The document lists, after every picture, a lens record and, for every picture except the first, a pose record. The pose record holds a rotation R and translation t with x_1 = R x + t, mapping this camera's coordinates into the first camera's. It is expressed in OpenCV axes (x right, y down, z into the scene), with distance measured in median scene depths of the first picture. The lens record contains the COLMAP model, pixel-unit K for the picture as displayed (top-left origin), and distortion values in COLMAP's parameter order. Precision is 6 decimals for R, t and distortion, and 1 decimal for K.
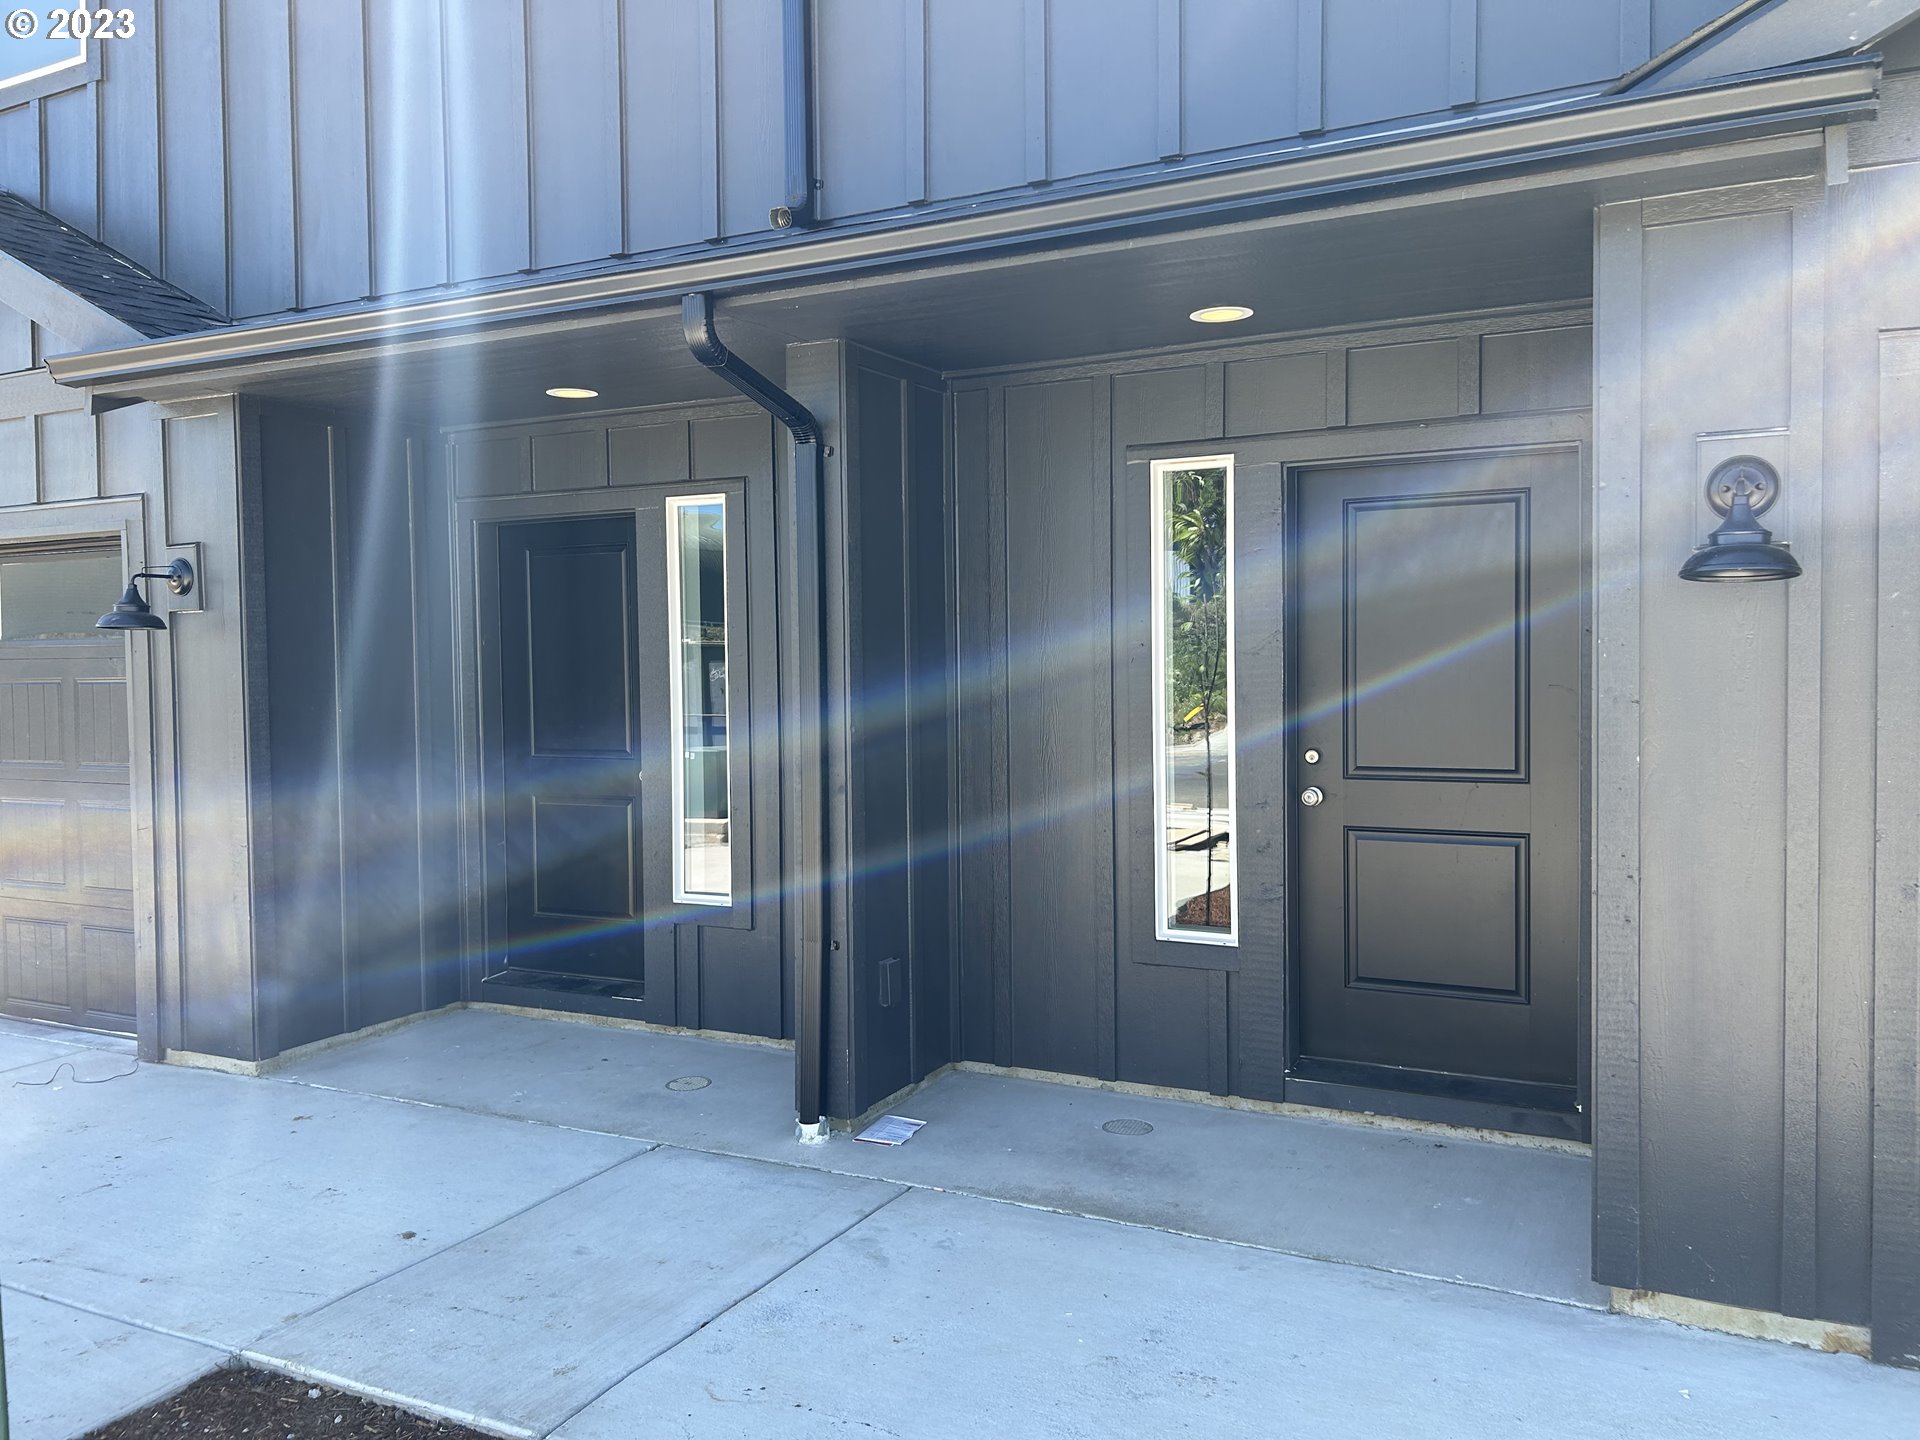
lens RADIAL K [[1445.1, 0, 960.6], [0, 1445.1, 706.5], [0, 0, 1]] dist [0.025501, -0.013772]
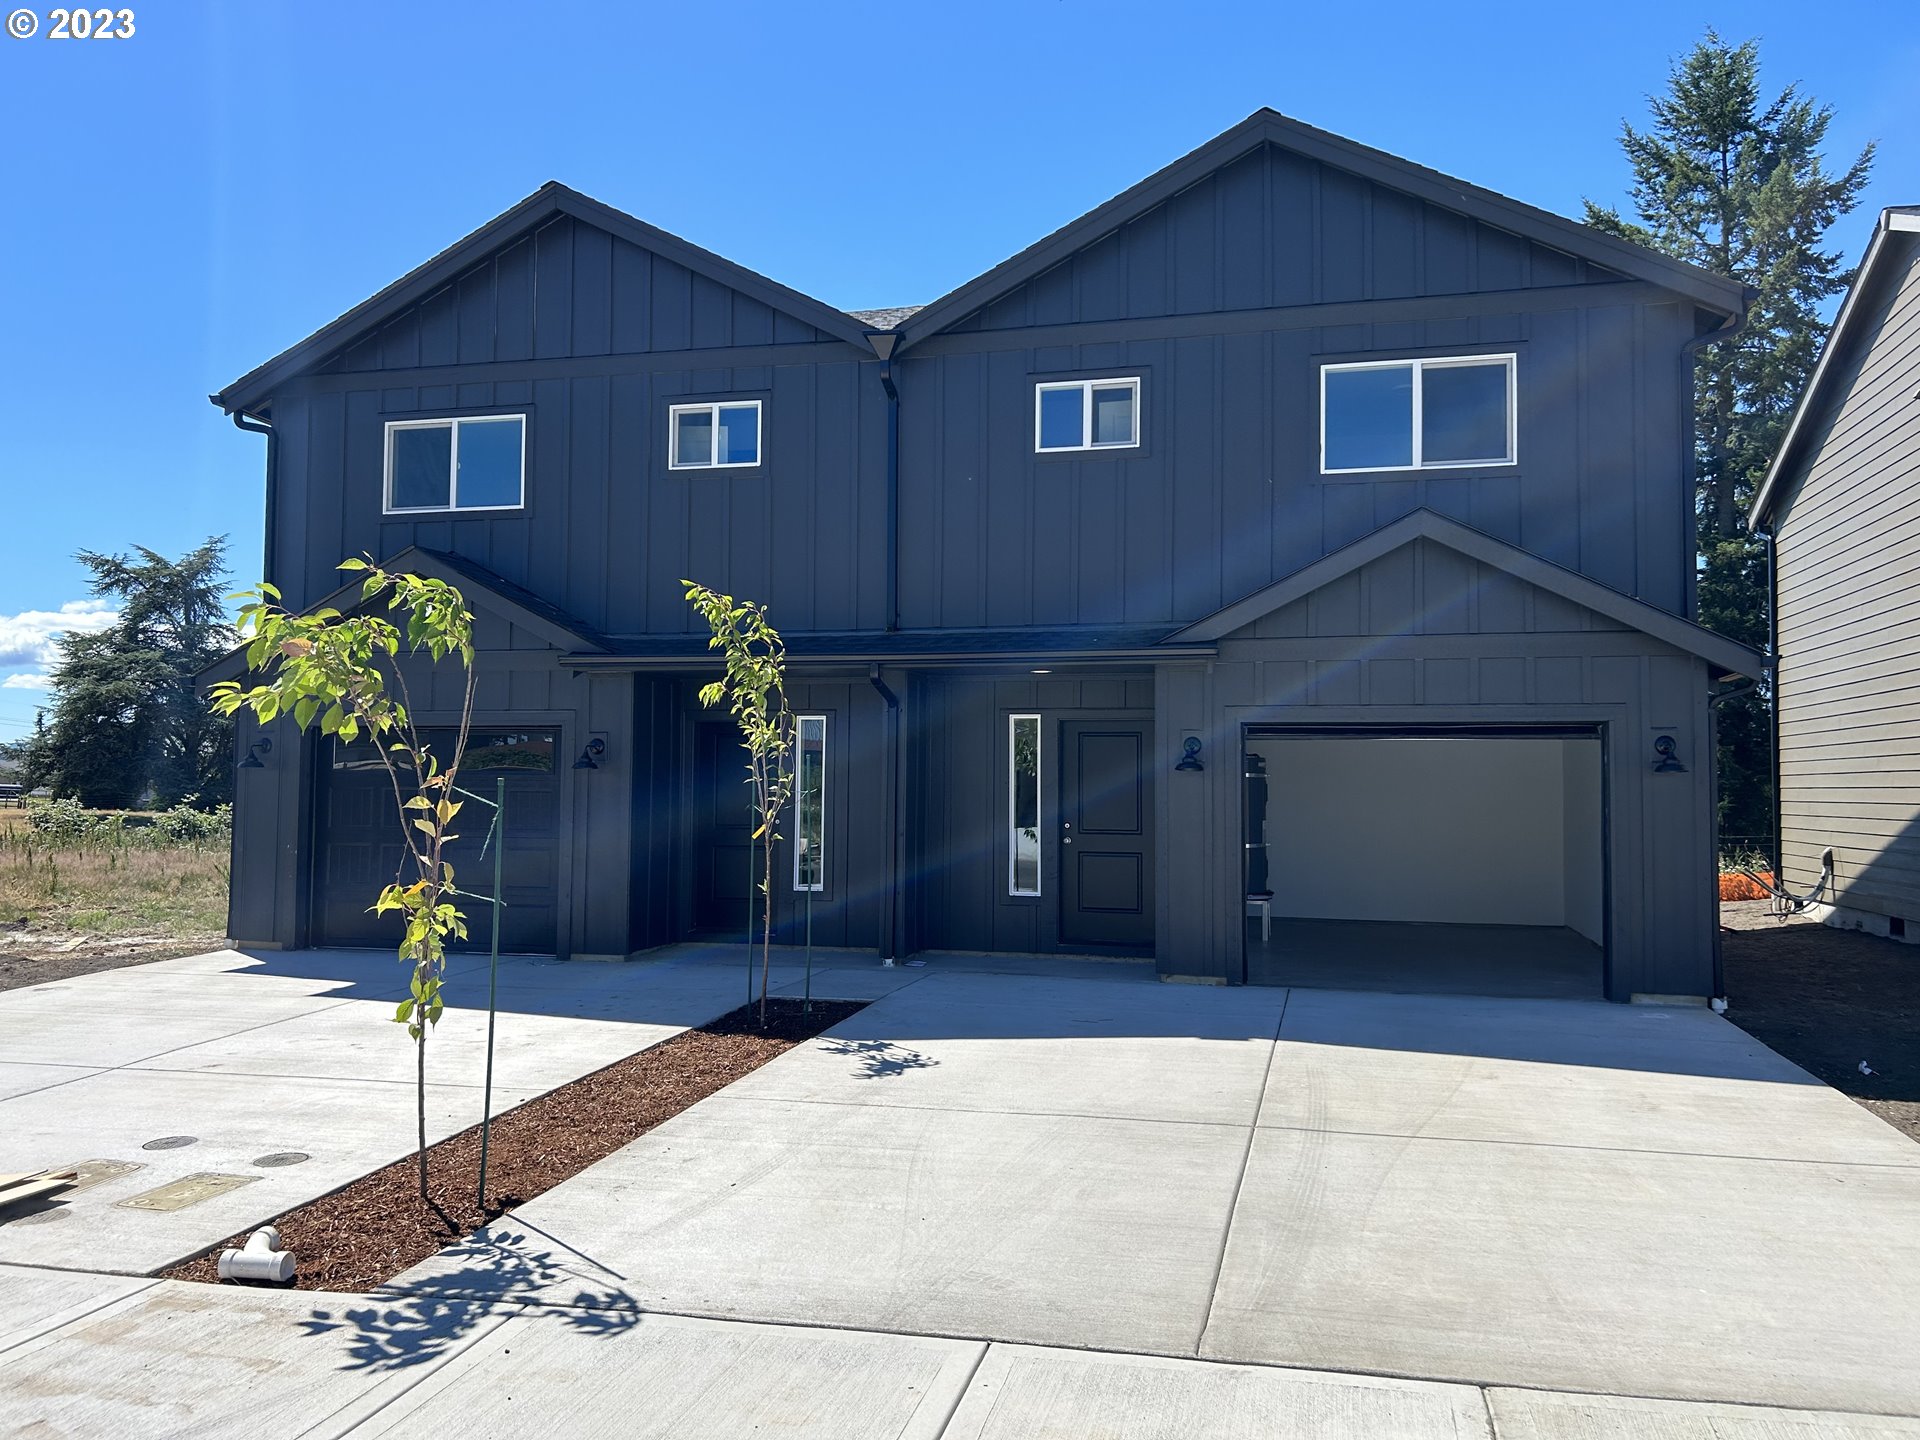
lens RADIAL K [[1445.1, 0, 960.6], [0, 1445.1, 706.5], [0, 0, 1]] dist [0.025501, -0.013772]
pose [[0.973511, 0.030150, 0.226642, -0.582838], [-0.009777, 0.995850, -0.090481, 0.060267], [-0.228429, 0.085869, 0.969766, -1.631818]]
